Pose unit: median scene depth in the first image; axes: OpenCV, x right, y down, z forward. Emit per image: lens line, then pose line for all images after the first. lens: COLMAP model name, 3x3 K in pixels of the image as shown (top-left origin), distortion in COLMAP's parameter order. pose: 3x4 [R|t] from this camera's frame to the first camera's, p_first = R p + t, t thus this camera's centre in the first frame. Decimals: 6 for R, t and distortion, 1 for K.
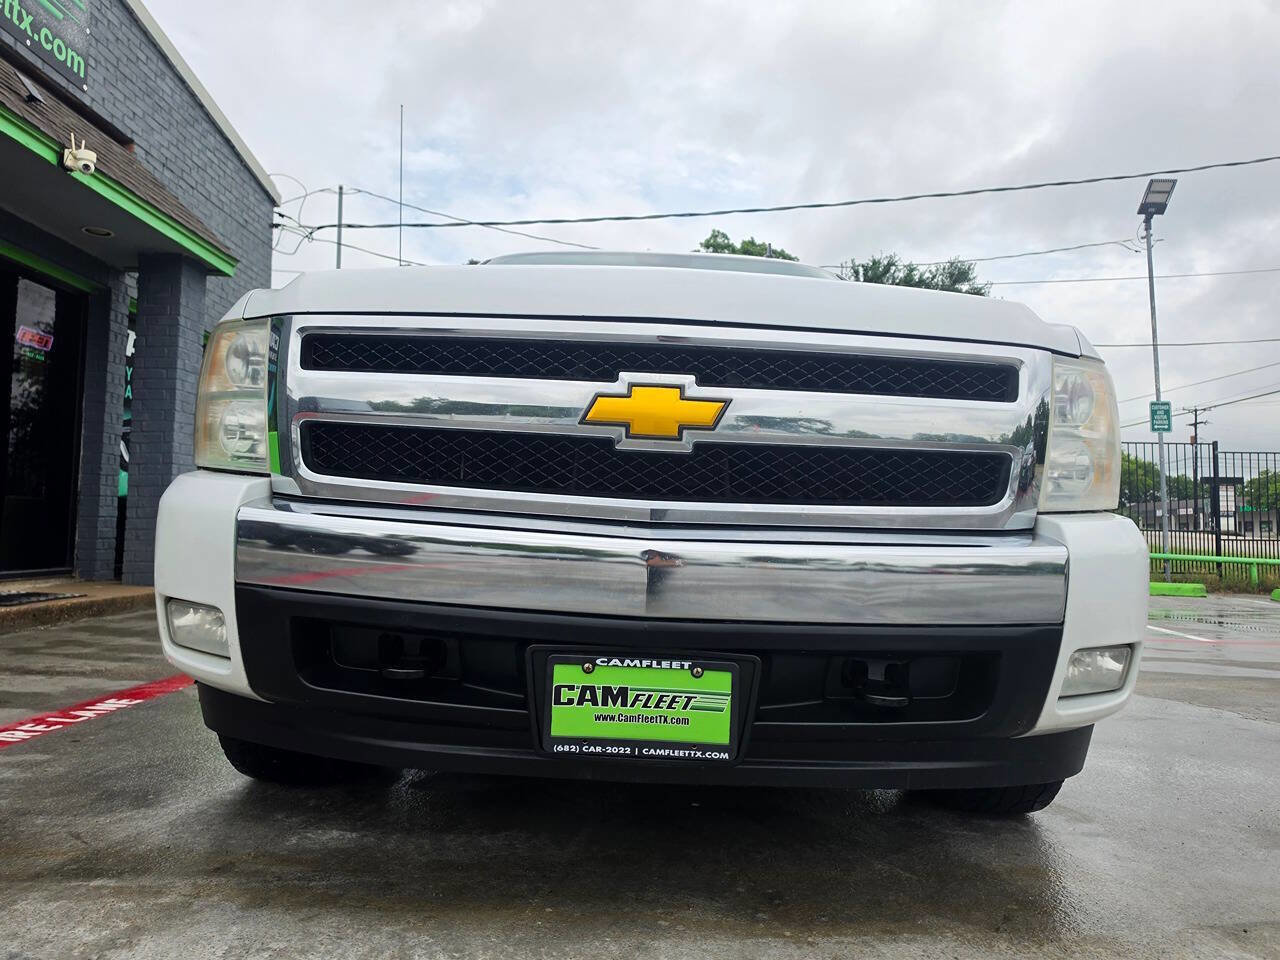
lens RADIAL K [[890.4, 0, 646.4], [0, 890.4, 461.6], [0, 0, 1]] dist [0.008018, -0.015886]
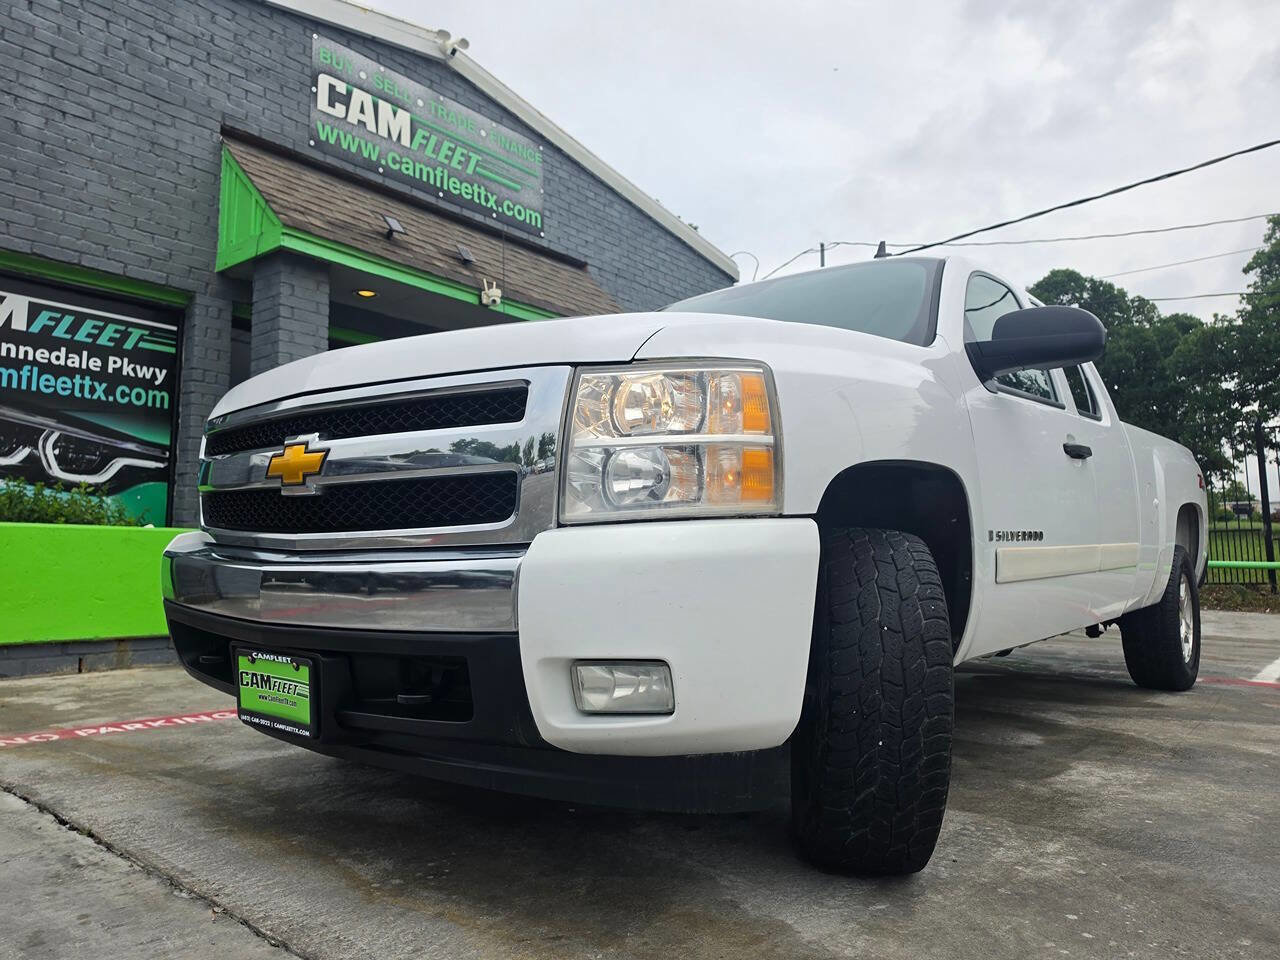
lens RADIAL K [[890.4, 0, 626.8], [0, 890.4, 478.4], [0, 0, 1]] dist [0.008018, -0.015886]
pose [[0.760908, -0.082695, -0.643569, 0.374114], [0.065380, 0.996569, -0.050753, 0.019292], [0.645558, -0.003458, 0.763704, 0.097375]]
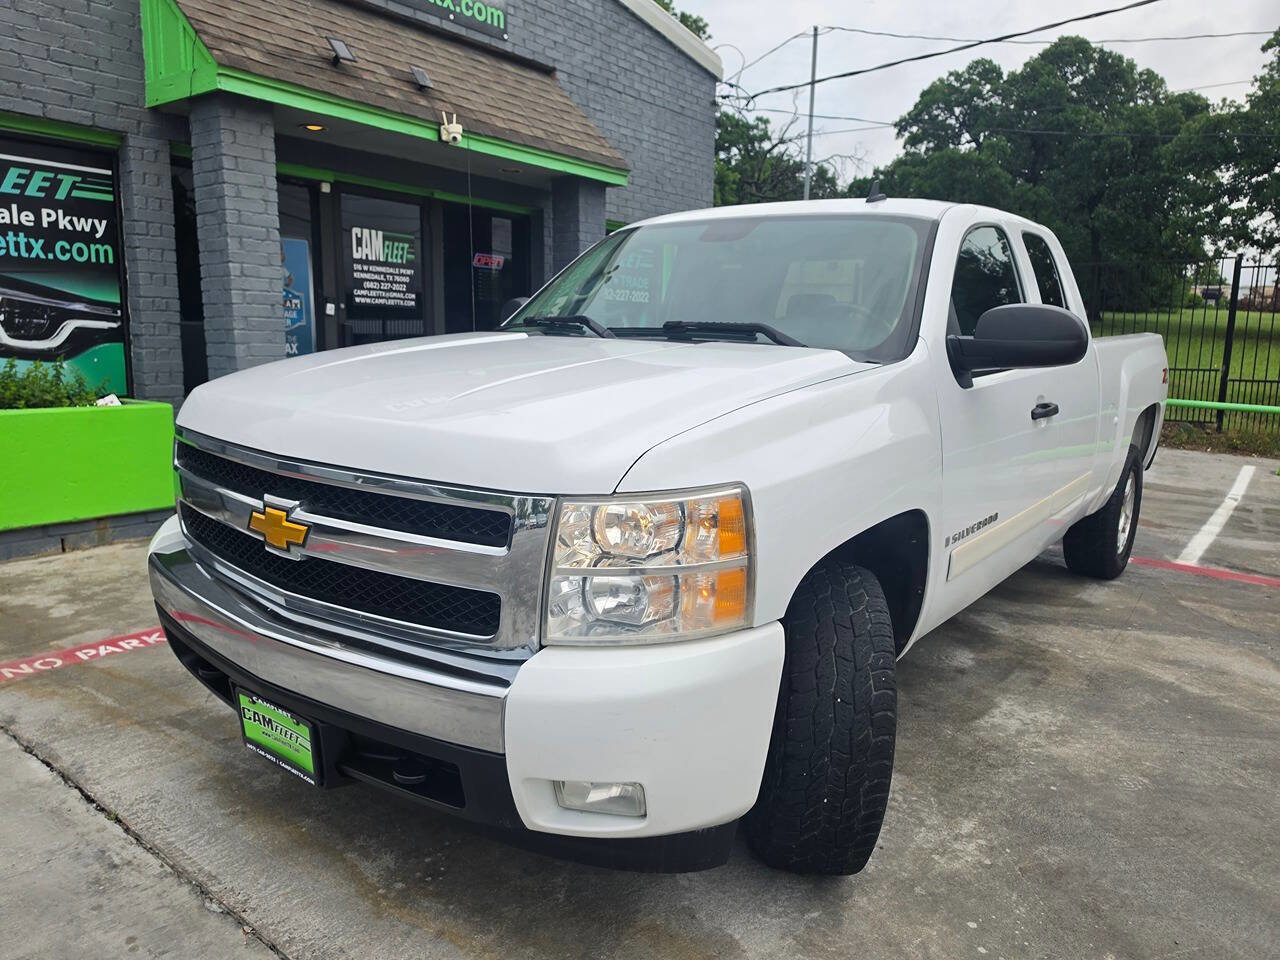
lens RADIAL K [[890.4, 0, 622.2], [0, 890.4, 498.5], [0, 0, 1]] dist [0.008018, -0.015886]
pose [[0.781831, 0.107633, -0.614130, 0.374712], [0.045618, 0.972472, 0.228511, -0.115645], [0.621820, -0.206672, 0.755399, 0.100136]]
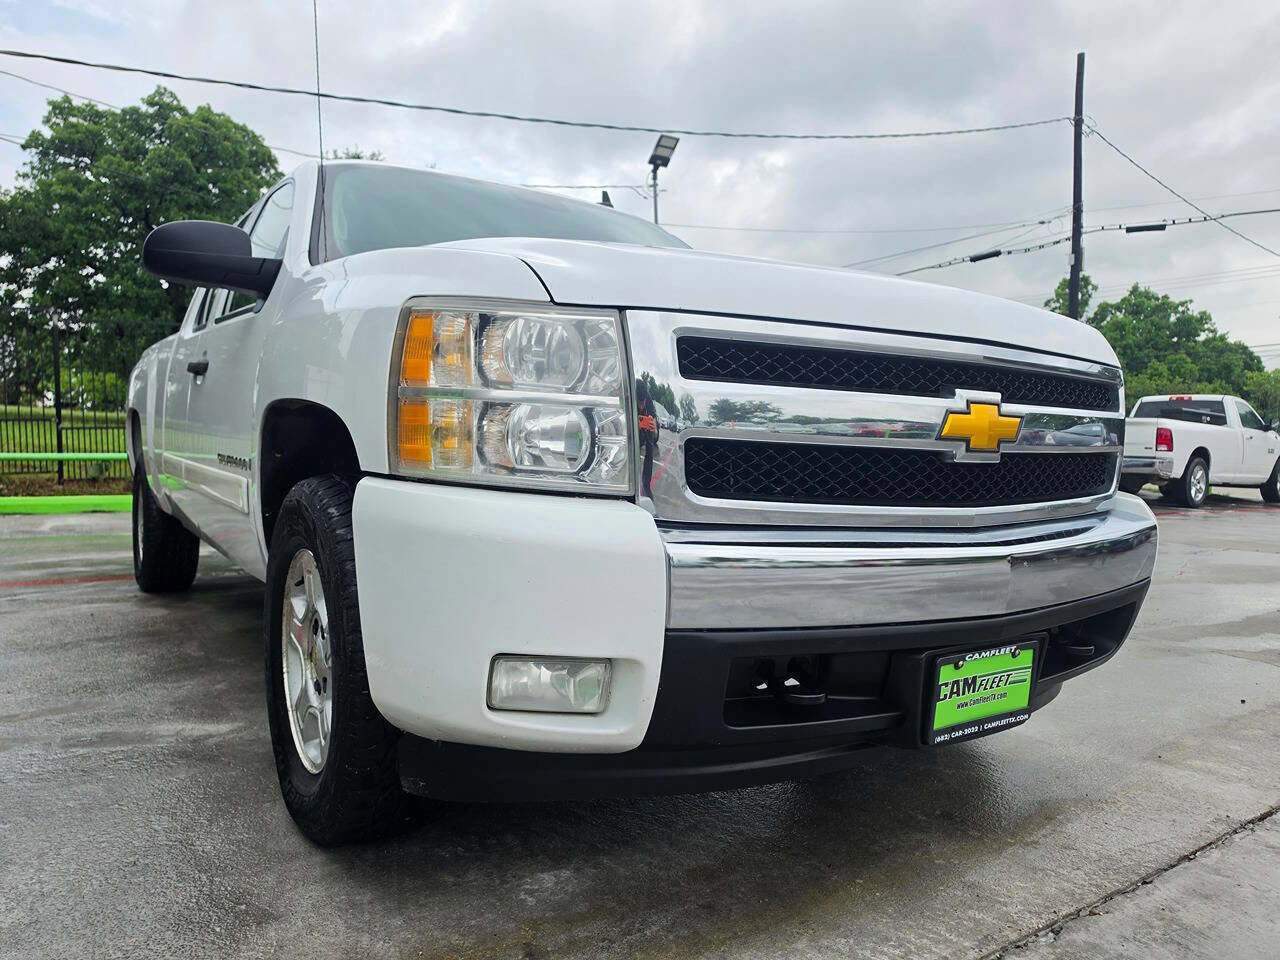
lens RADIAL K [[890.4, 0, 642.1], [0, 890.4, 485.7], [0, 0, 1]] dist [0.008018, -0.015886]
pose [[0.824362, -0.048761, 0.563958, -0.294643], [-0.025477, 0.992077, 0.123017, -0.033384], [-0.565489, -0.115779, 0.816589, 0.102137]]
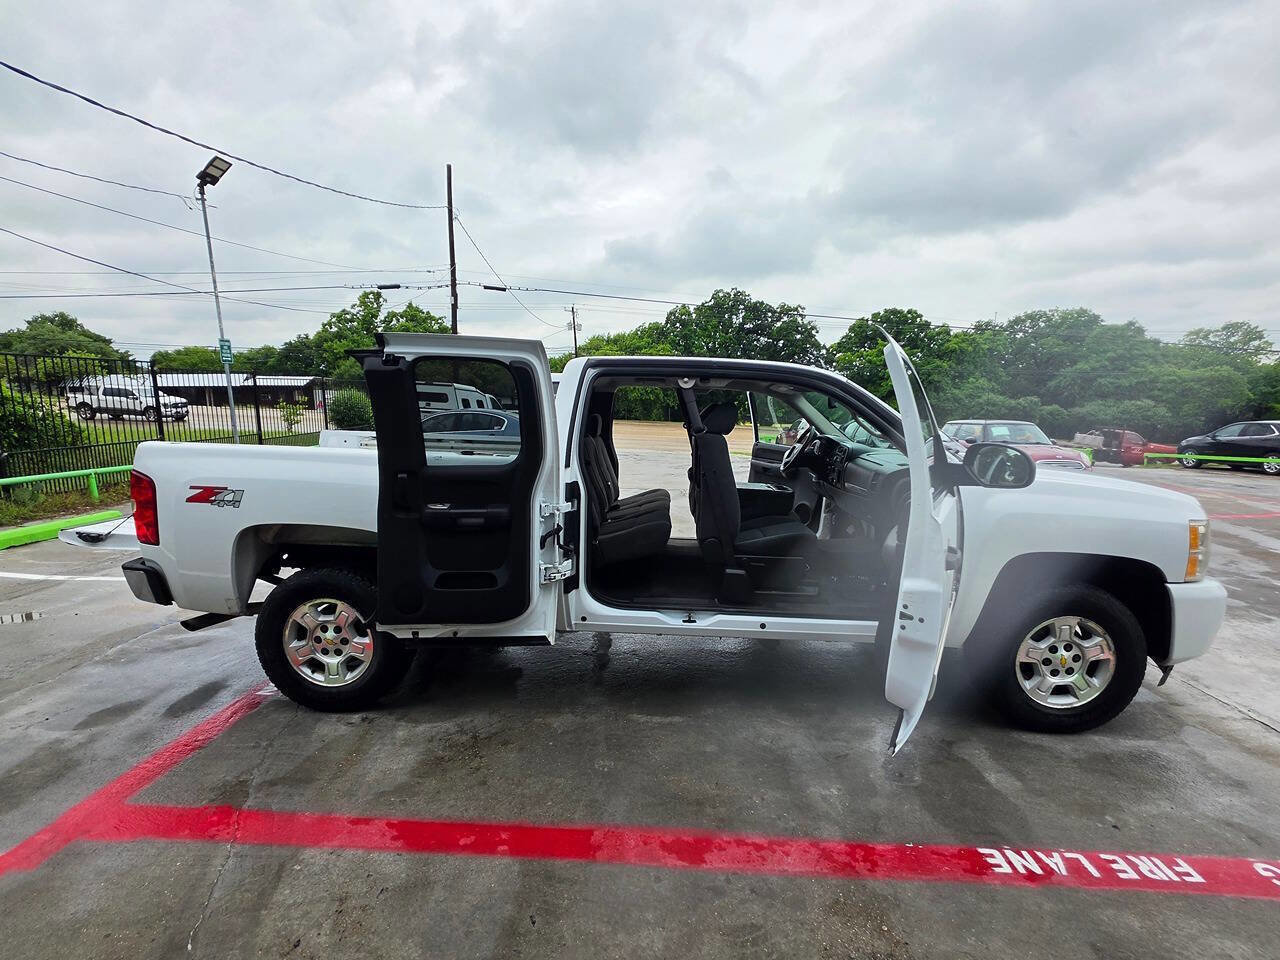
lens RADIAL K [[582.8, 0, 643.5], [0, 582.8, 493.9], [0, 0, 1]] dist [-0.007189, 0.003832]
pose [[0.040845, -0.185700, 0.981757, -0.753534], [-0.079473, 0.978860, 0.188458, -0.146689], [-0.996000, -0.085721, 0.025224, 0.908422]]
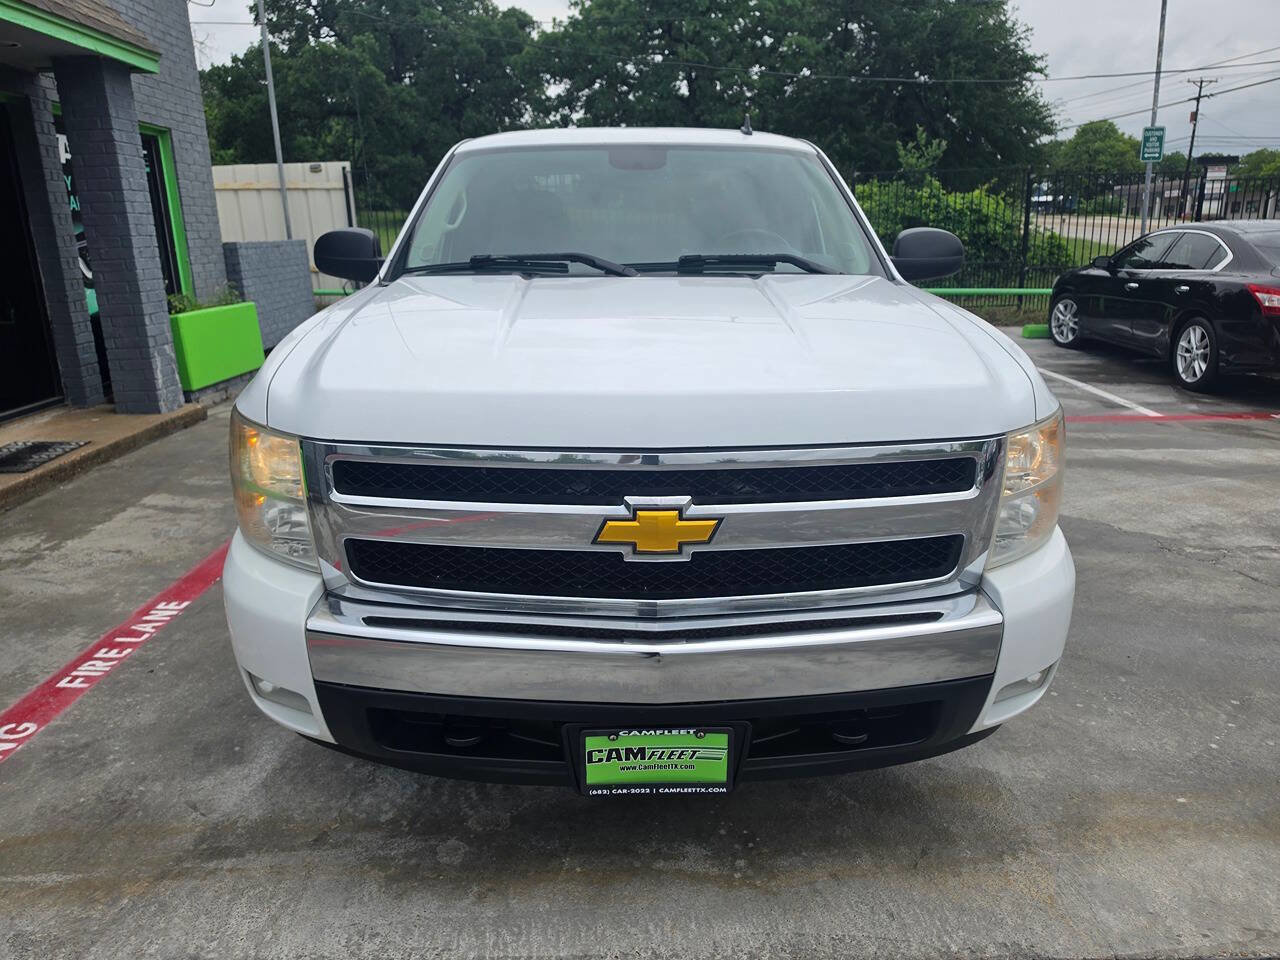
lens RADIAL K [[890.4, 0, 637.7], [0, 890.4, 475.0], [0, 0, 1]] dist [0.008018, -0.015886]
pose [[0.998908, -0.044622, 0.013824, -0.007816], [0.037384, 0.941039, 0.336227, -0.154824], [-0.028012, -0.335343, 0.941679, -0.013124]]
